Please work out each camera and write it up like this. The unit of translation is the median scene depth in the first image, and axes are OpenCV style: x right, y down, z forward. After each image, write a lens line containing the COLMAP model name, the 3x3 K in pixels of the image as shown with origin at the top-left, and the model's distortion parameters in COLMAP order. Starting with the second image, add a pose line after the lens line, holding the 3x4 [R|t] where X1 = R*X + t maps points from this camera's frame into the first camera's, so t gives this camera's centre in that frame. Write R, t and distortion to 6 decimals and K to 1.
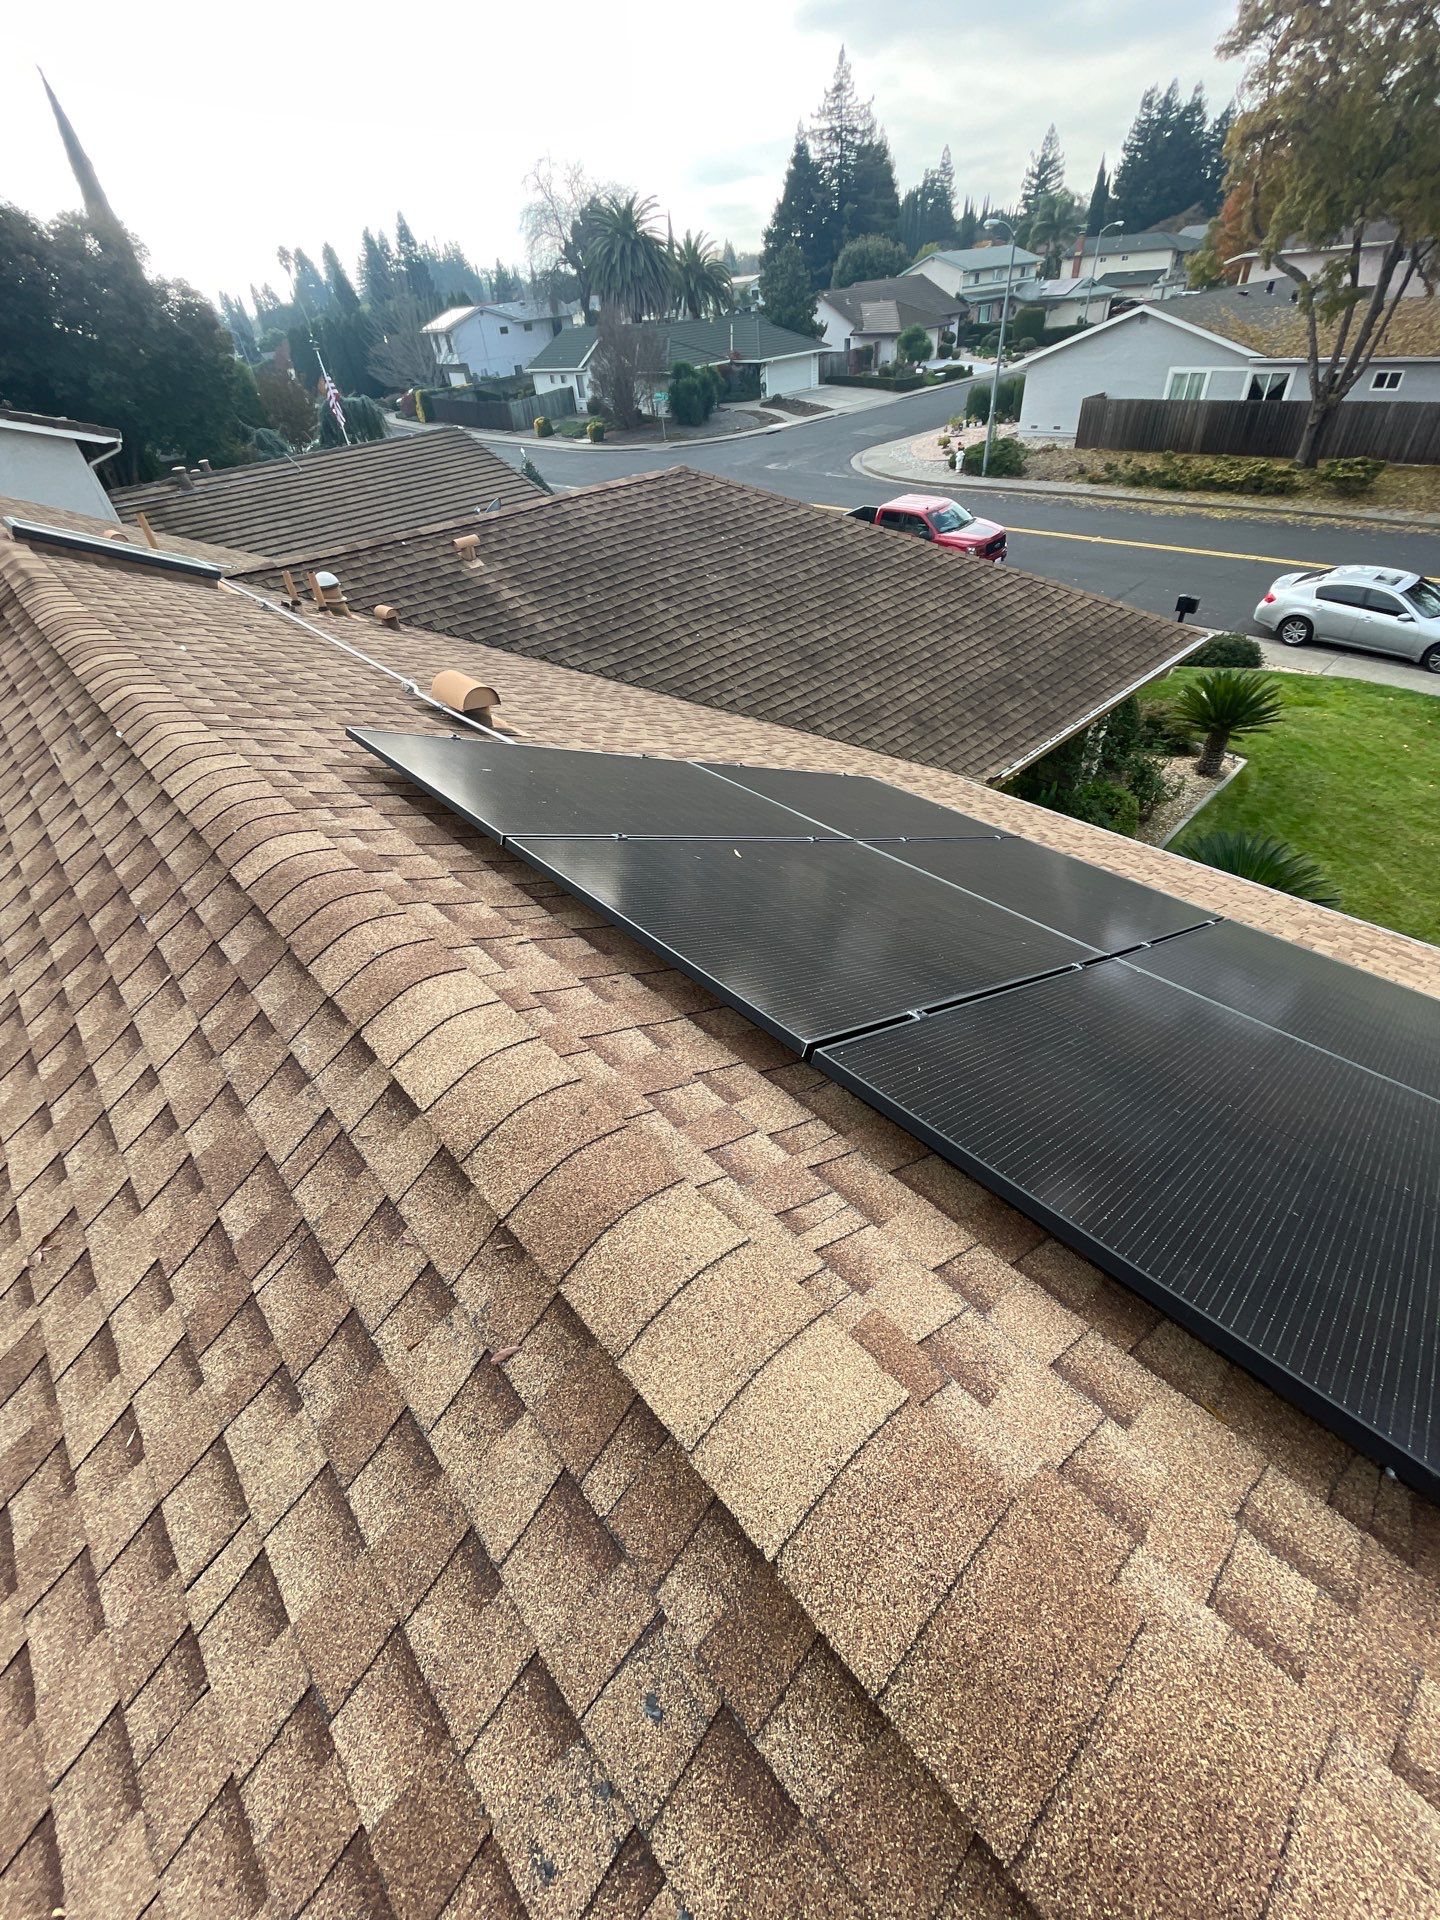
lens RADIAL K [[776.5, 0, 715.3], [0, 776.5, 958.6], [0, 0, 1]] dist [-0.001991, -0.000432]
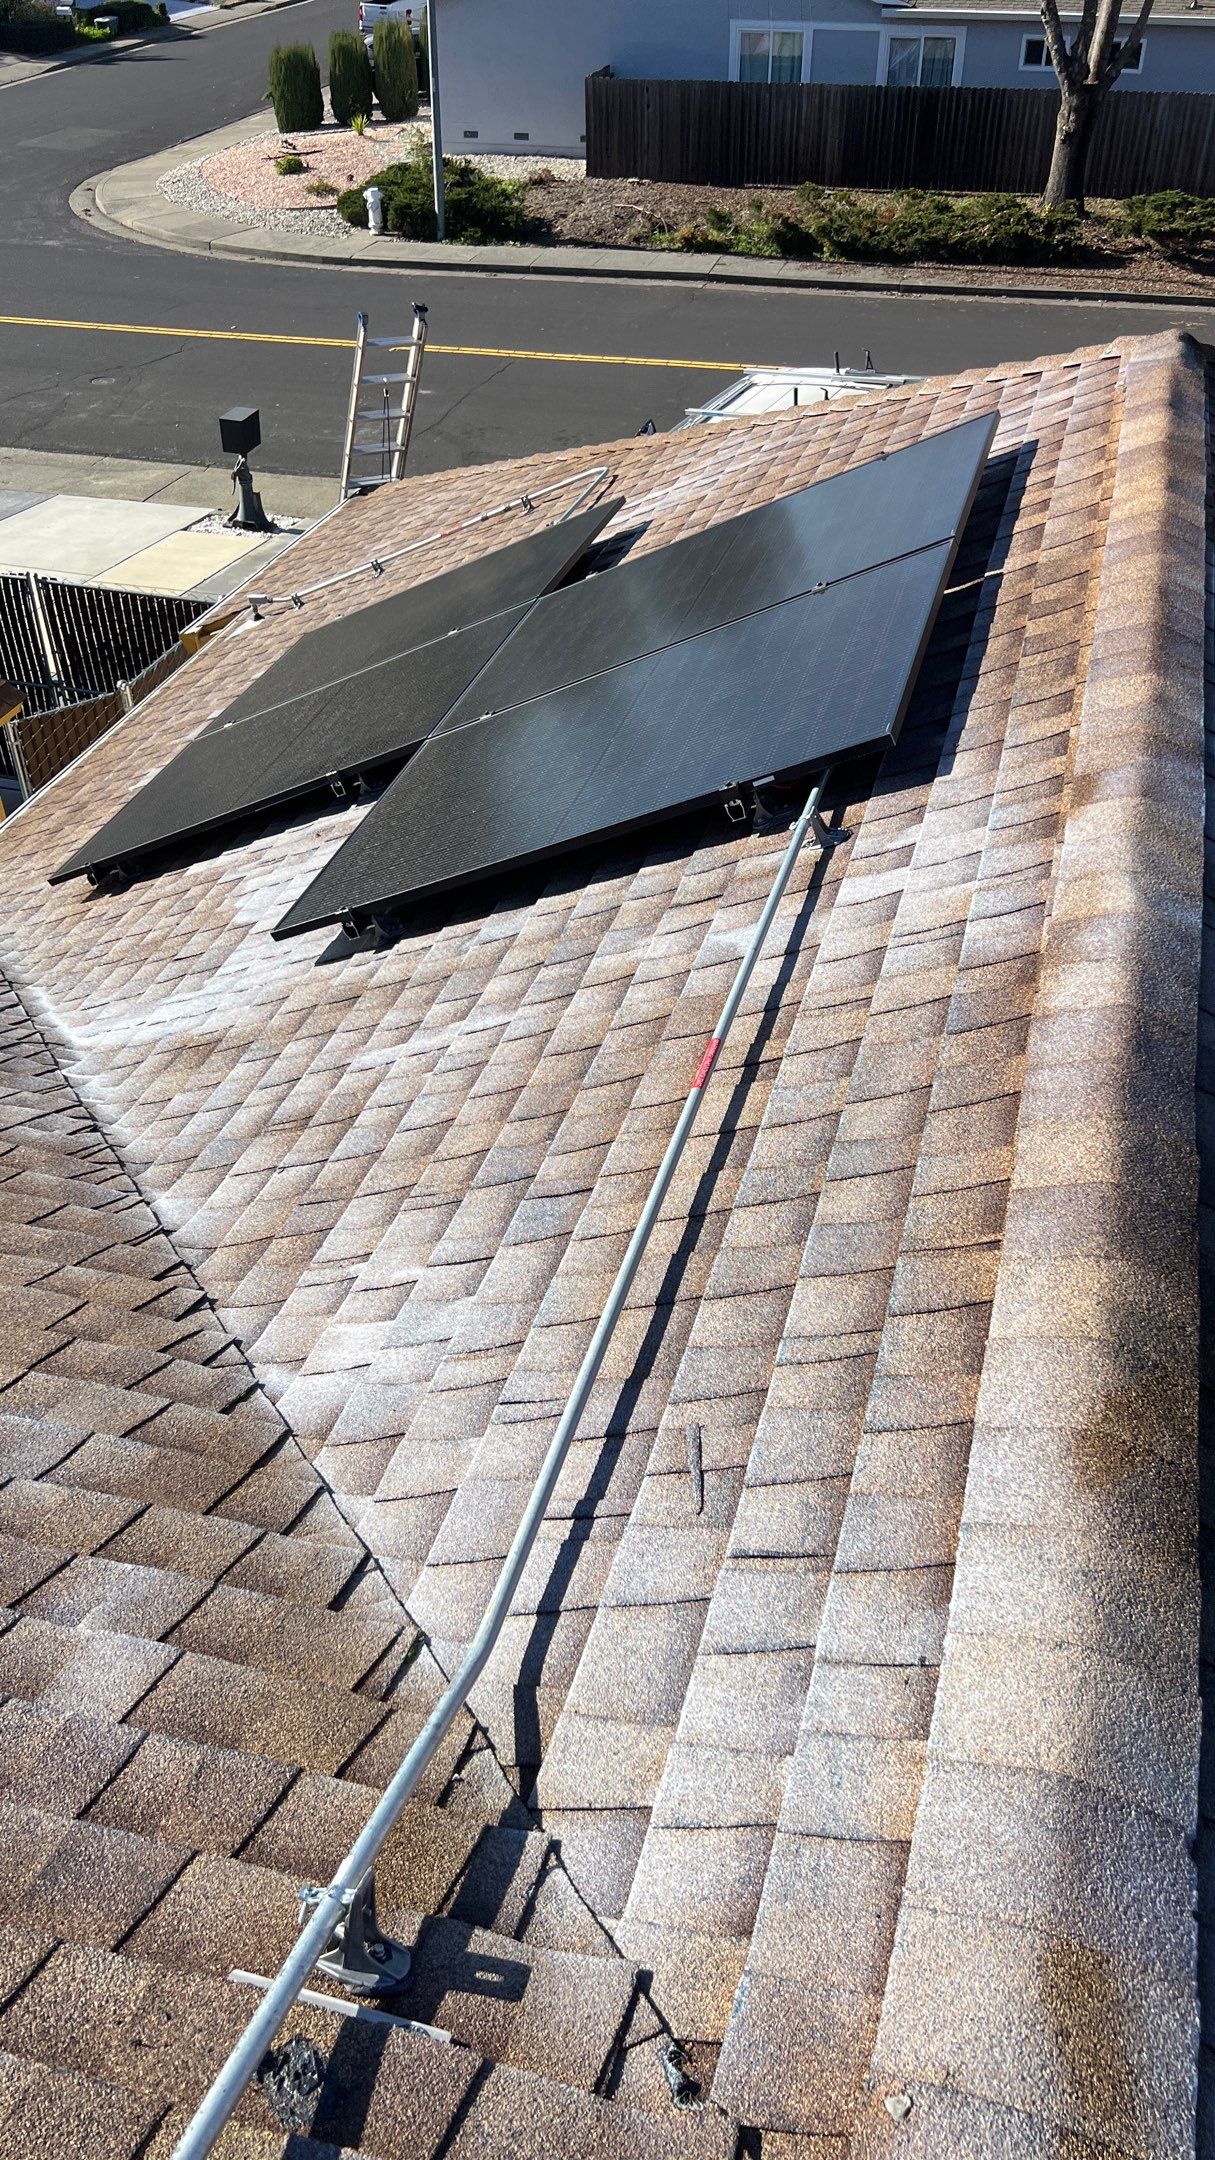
lens RADIAL K [[1639.1, 0, 608.1], [0, 1639.1, 1083.0], [0, 0, 1]] dist [0.040169, -0.052095]
pose [[0.840749, -0.267894, 0.470503, -0.096866], [0.302500, 0.953147, 0.002160, -0.088238], [-0.449037, 0.140511, 0.882396, 0.123951]]
